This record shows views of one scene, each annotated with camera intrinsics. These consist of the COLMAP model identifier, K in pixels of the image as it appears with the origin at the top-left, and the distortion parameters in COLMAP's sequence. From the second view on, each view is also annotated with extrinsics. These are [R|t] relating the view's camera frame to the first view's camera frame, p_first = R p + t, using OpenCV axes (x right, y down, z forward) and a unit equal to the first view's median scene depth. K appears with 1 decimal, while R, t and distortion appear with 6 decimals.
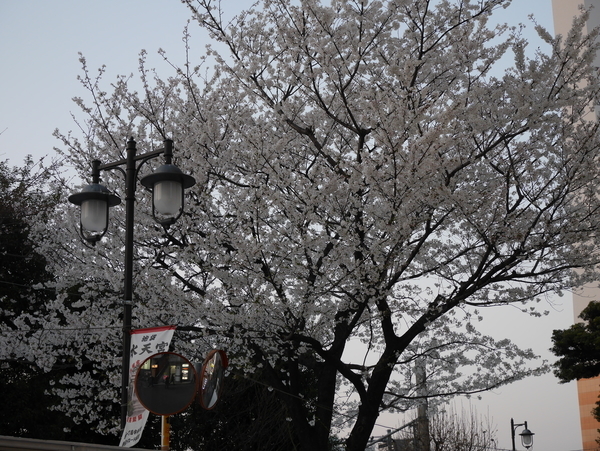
lens RADIAL K [[1103.8, 0, 299.9], [0, 1103.8, 226.6], [0, 0, 1]] dist [-0.006819, 0.000000]
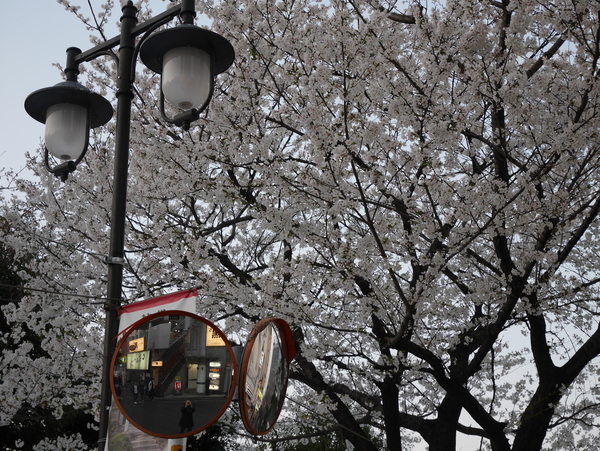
lens RADIAL K [[1103.8, 0, 300.5], [0, 1103.8, 224.0], [0, 0, 1]] dist [-0.006819, 0.000000]
pose [[0.998741, -0.015028, -0.047859, -0.032139], [0.008647, 0.991366, -0.130835, 0.118966], [0.049412, 0.130257, 0.990248, 0.421255]]
